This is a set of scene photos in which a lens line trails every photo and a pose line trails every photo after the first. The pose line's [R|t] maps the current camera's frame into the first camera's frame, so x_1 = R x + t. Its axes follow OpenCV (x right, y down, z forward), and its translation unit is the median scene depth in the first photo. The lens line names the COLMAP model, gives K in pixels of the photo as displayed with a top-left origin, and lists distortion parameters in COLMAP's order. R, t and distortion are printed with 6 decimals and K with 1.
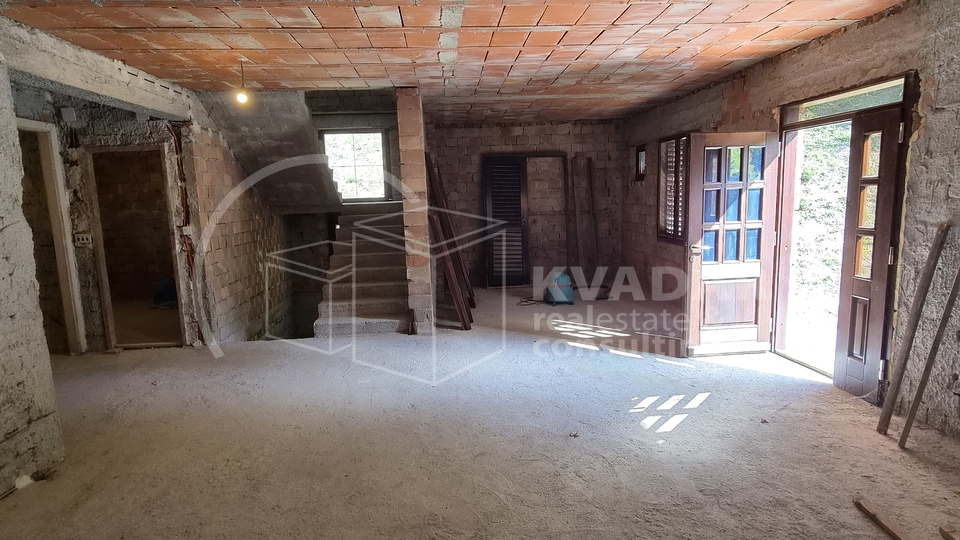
lens RADIAL K [[525.6, 0, 482.5], [0, 525.6, 268.1], [0, 0, 1]] dist [-0.007370, 0.001733]
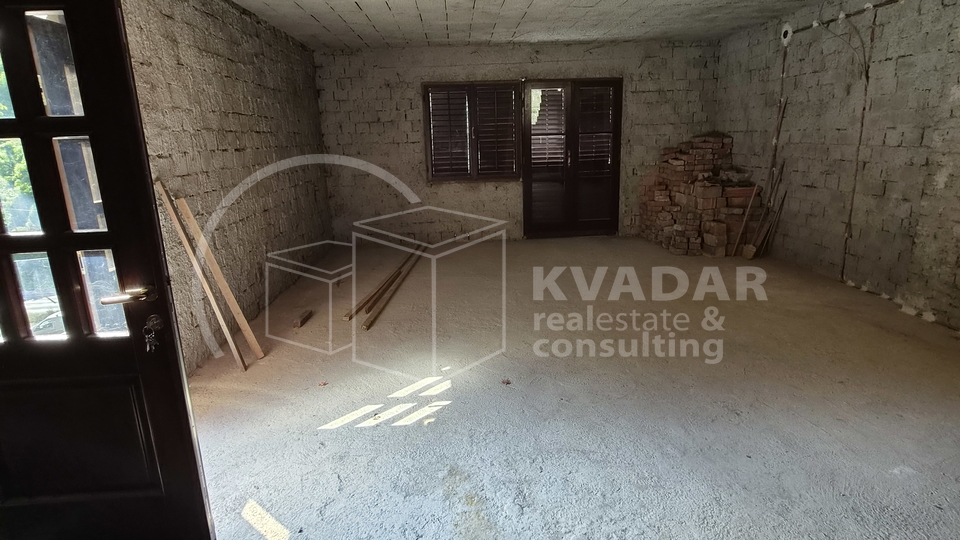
lens RADIAL K [[525.6, 0, 482.5], [0, 525.6, 268.1], [0, 0, 1]] dist [-0.007370, 0.001733]
pose [[-0.997867, 0.058024, 0.029925, 0.182619], [0.065015, 0.924870, 0.374684, -0.215682], [-0.005936, 0.375831, -0.926669, 1.596504]]
